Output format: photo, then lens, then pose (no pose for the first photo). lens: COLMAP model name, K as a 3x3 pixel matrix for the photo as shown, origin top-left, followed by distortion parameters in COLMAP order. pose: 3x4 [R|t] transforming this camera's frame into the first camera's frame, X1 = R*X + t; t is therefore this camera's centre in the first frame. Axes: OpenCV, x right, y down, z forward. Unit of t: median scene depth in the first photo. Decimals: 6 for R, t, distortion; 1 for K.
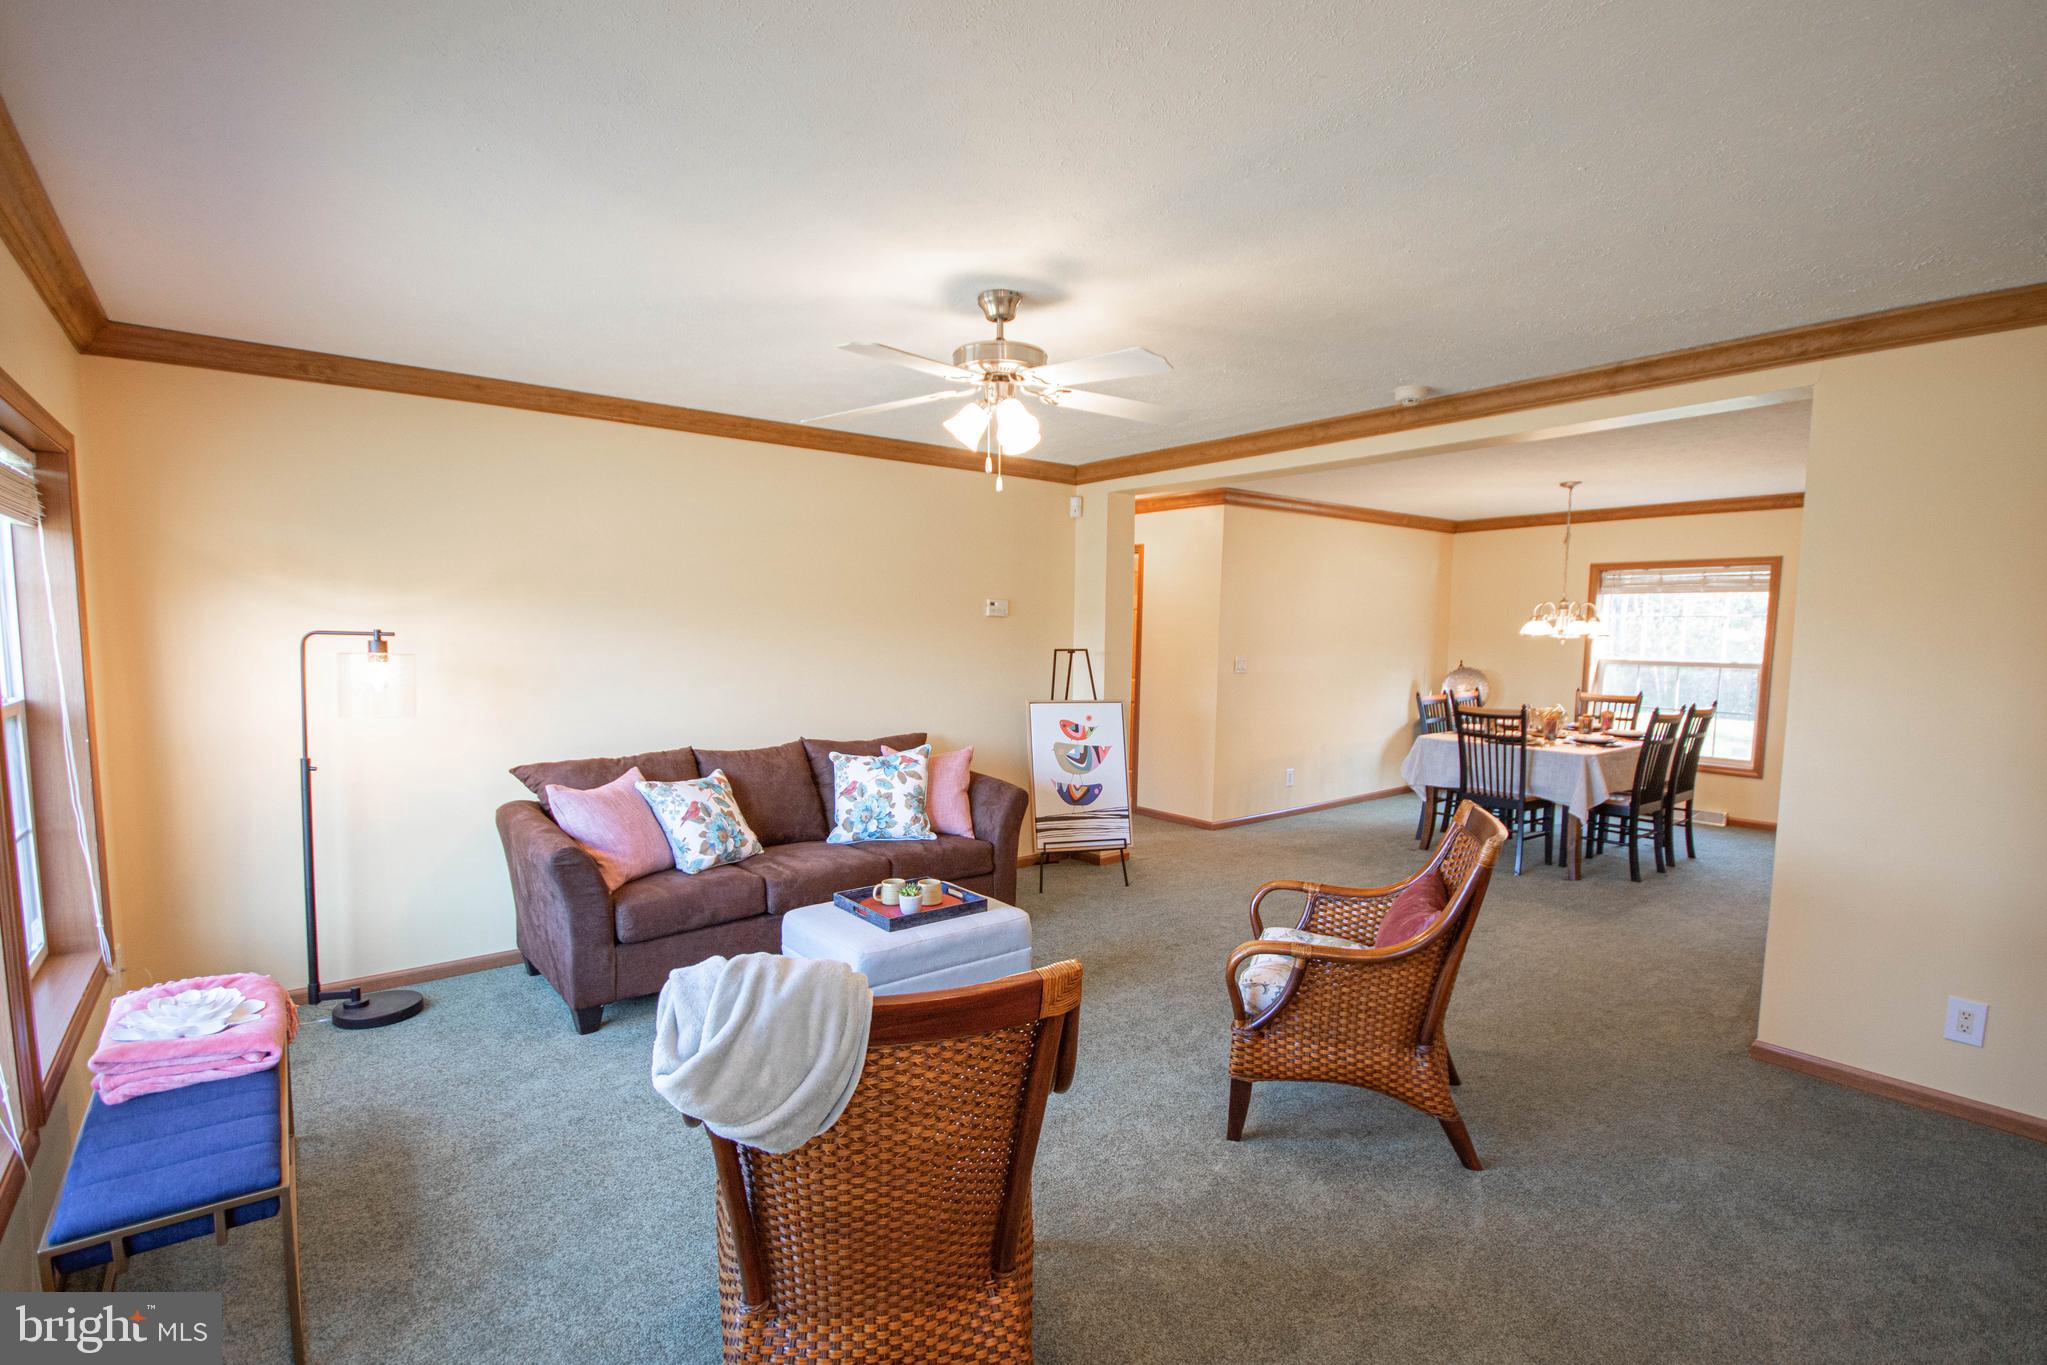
lens RADIAL K [[948.5, 0, 1025.1], [0, 948.5, 715.6], [0, 0, 1]] dist [0.003434, 0.000542]
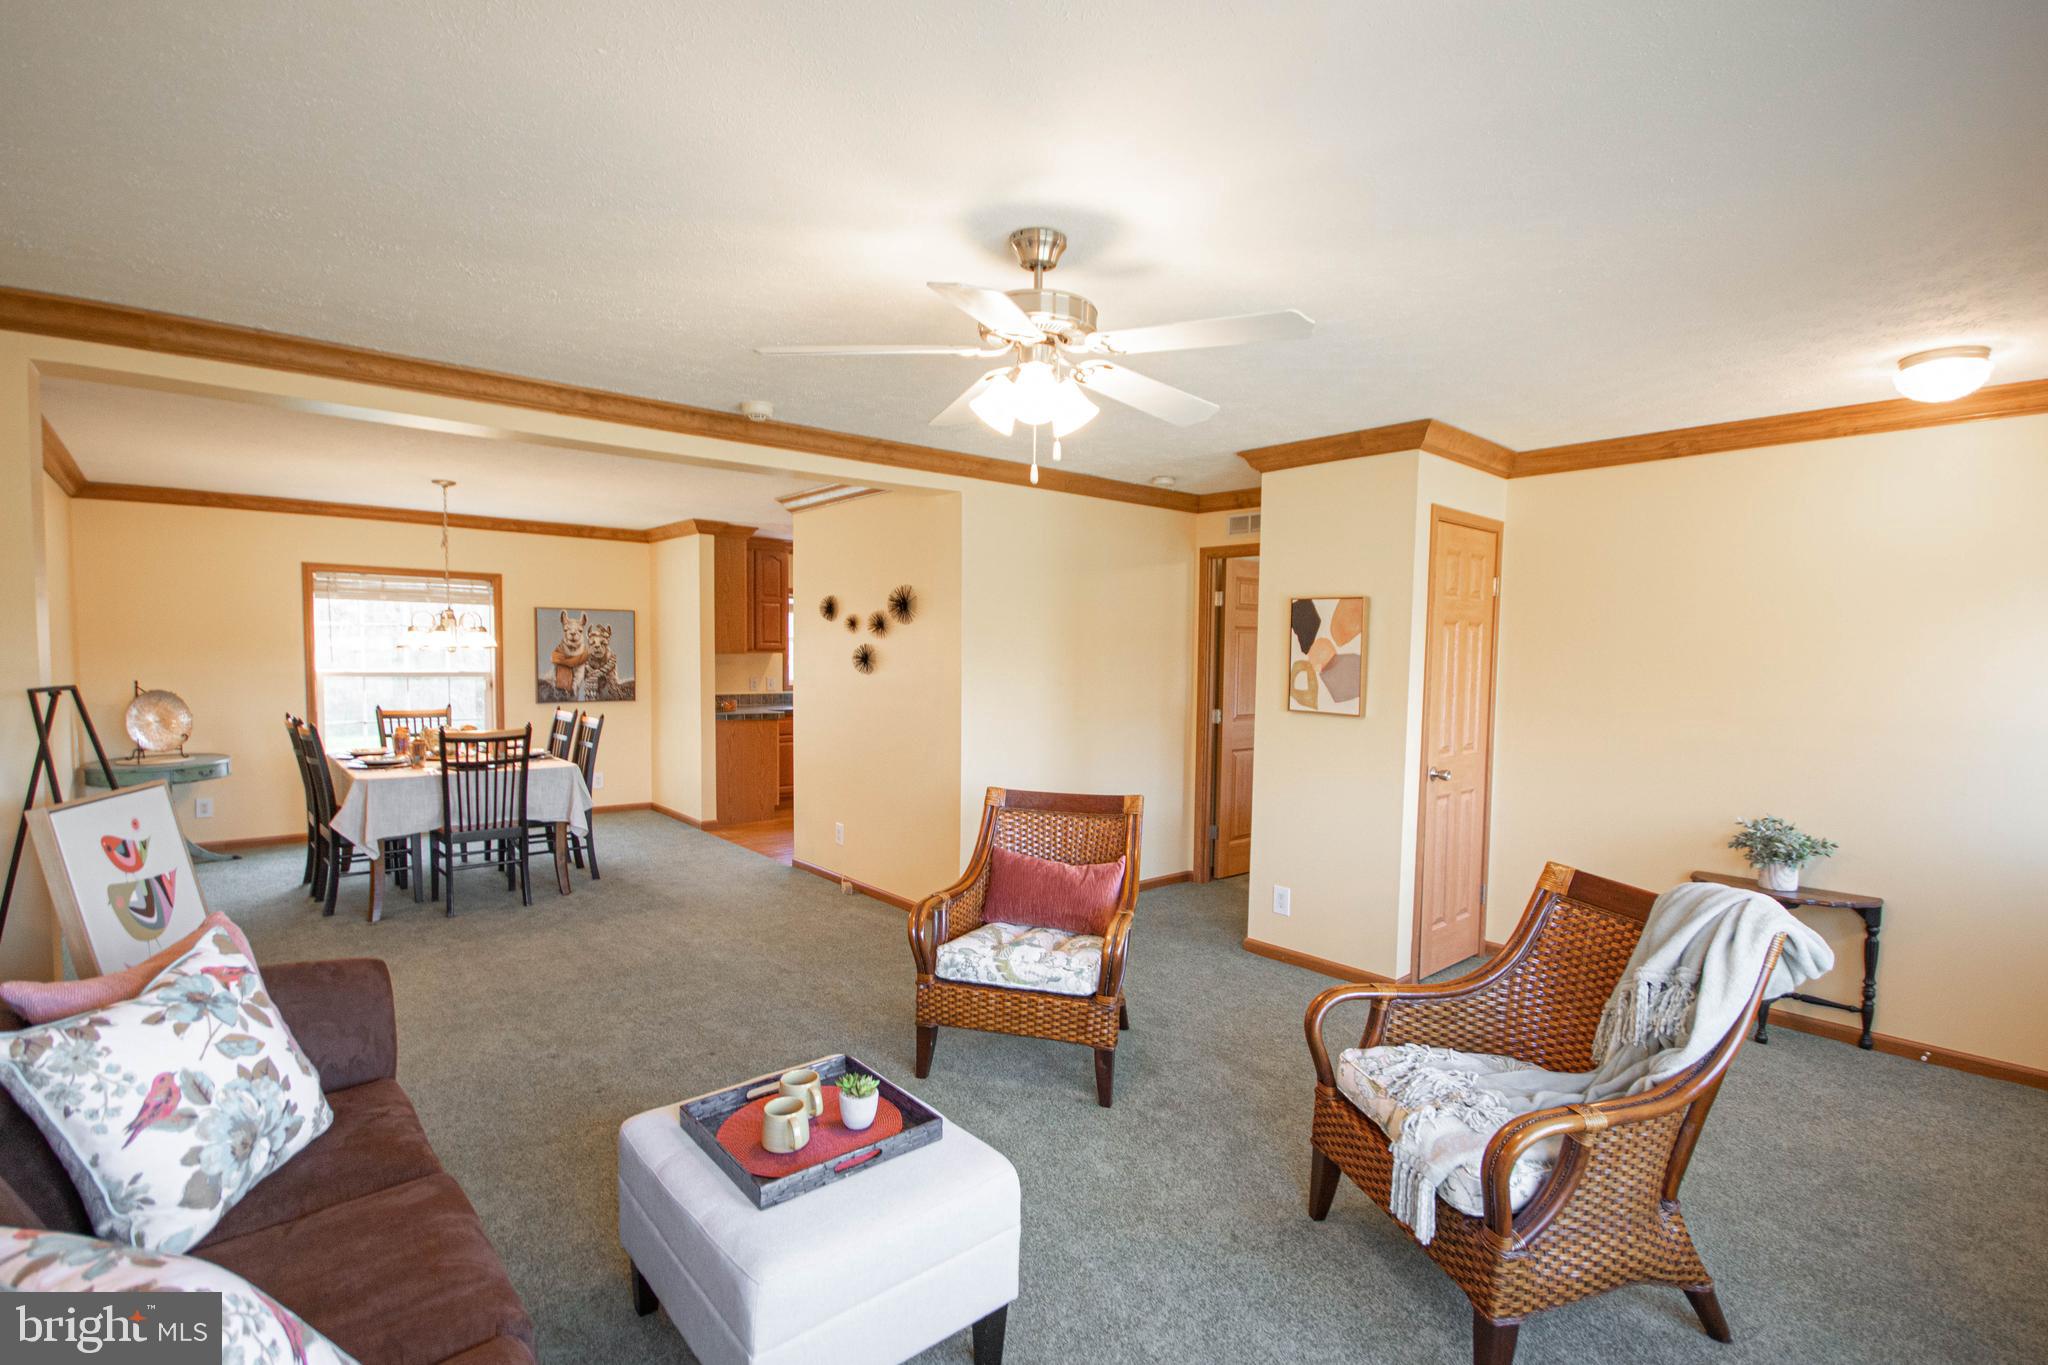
lens RADIAL K [[960.5, 0, 1027.1], [0, 960.5, 716.5], [0, 0, 1]] dist [-0.001518, -0.000220]
pose [[-0.032249, -0.078840, 0.996365, -0.439533], [0.080609, 0.993431, 0.081217, -0.055882], [-0.996224, 0.082935, -0.025682, 0.546865]]
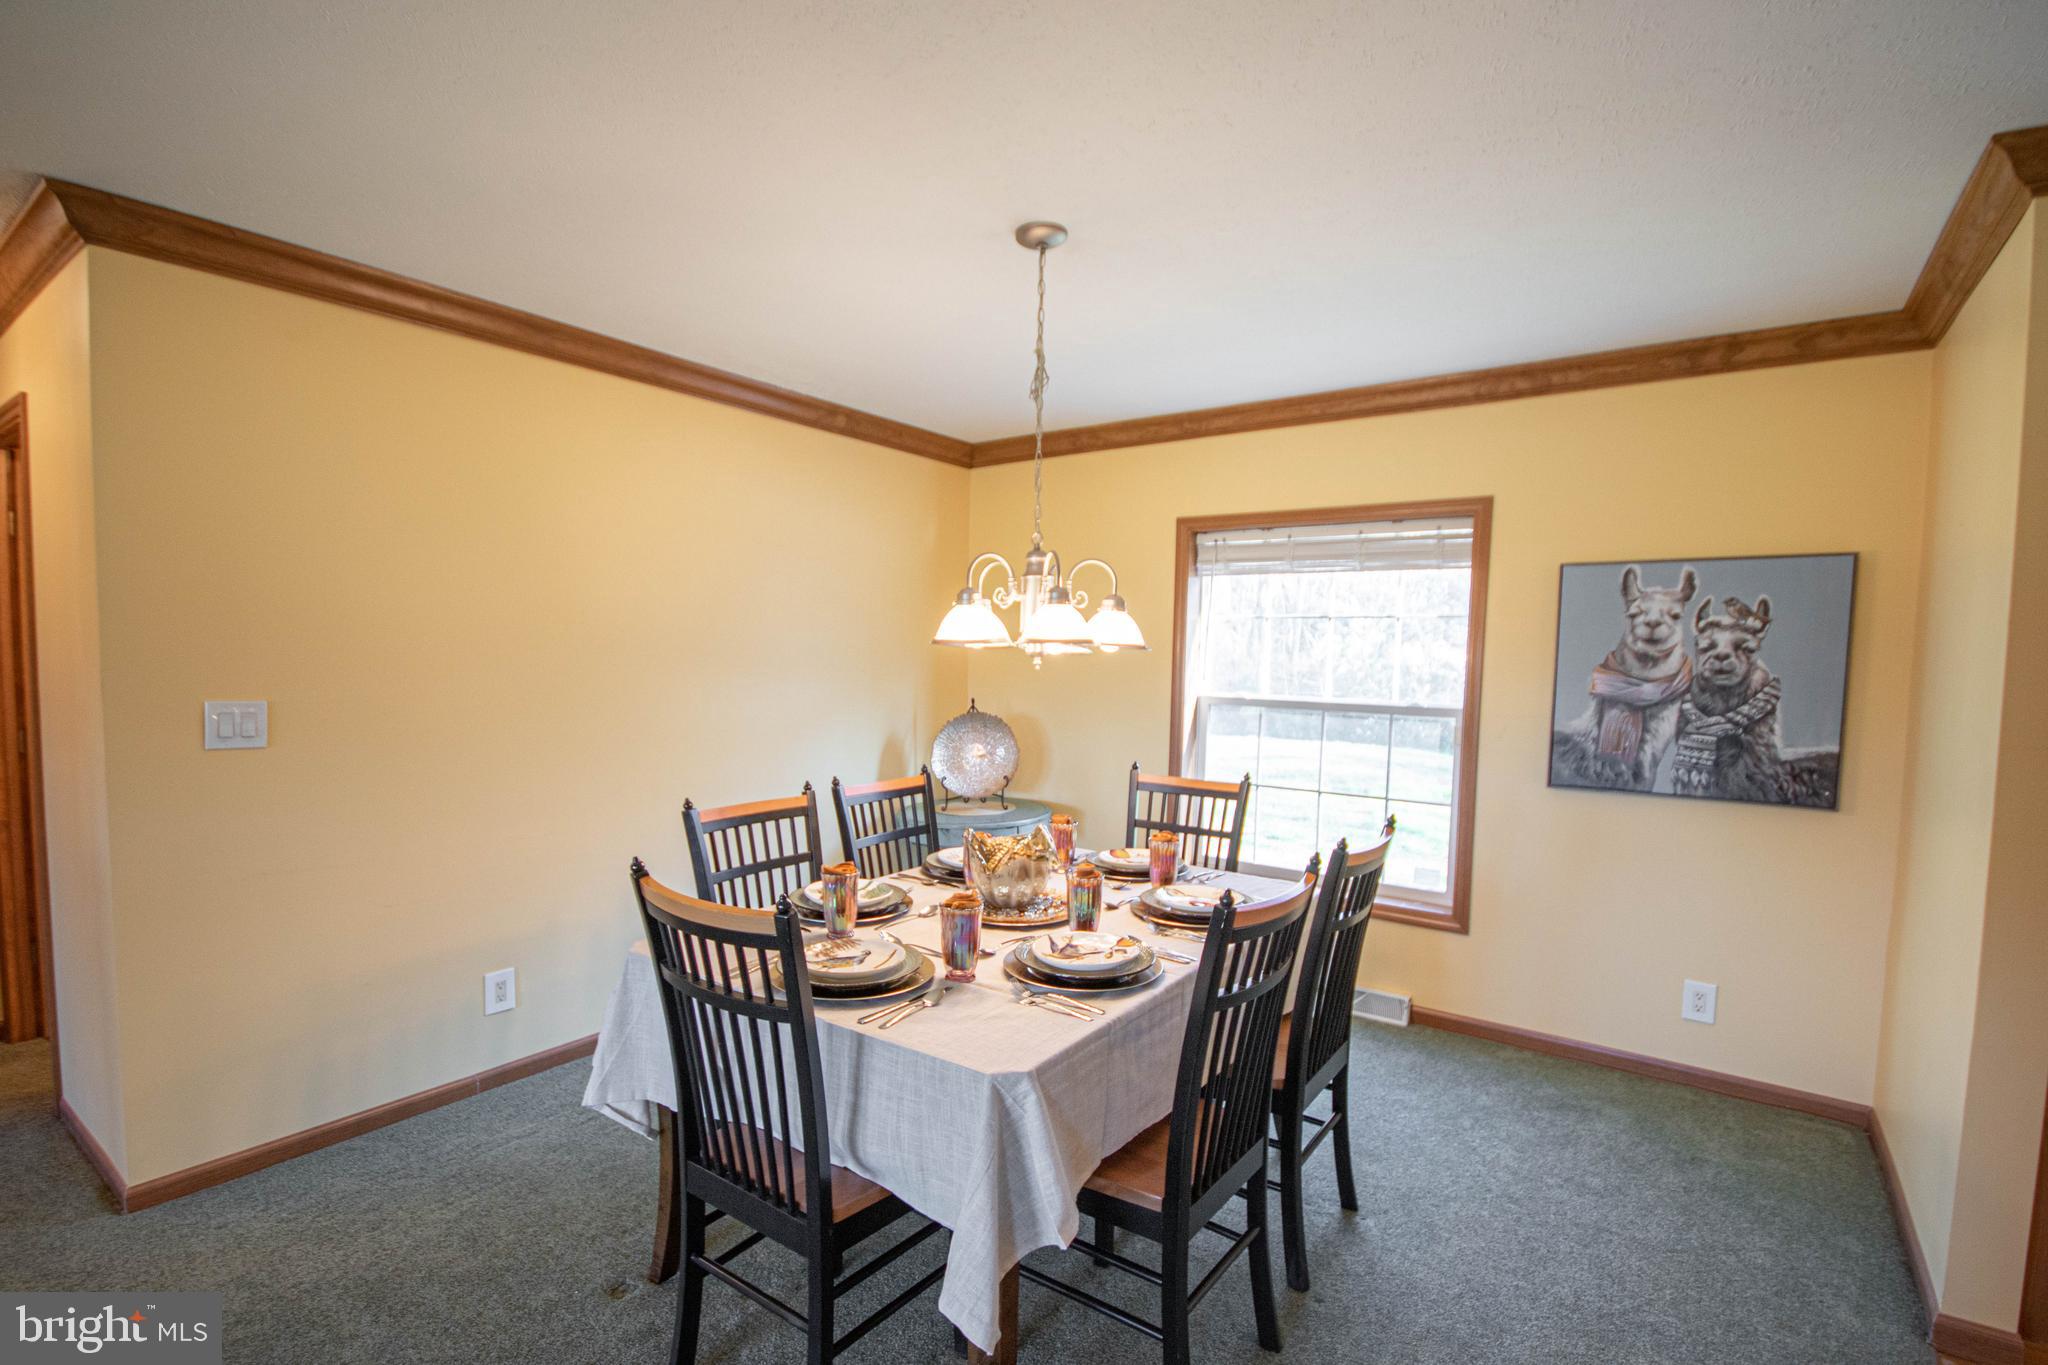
lens RADIAL K [[947.3, 0, 1034.8], [0, 947.3, 715.4], [0, 0, 1]] dist [-0.001583, 0.000039]
pose [[0.960924, -0.012156, 0.276546, 0.534424], [0.018607, 0.999612, -0.020716, -0.057427], [-0.276187, 0.025052, 0.960777, 0.742442]]
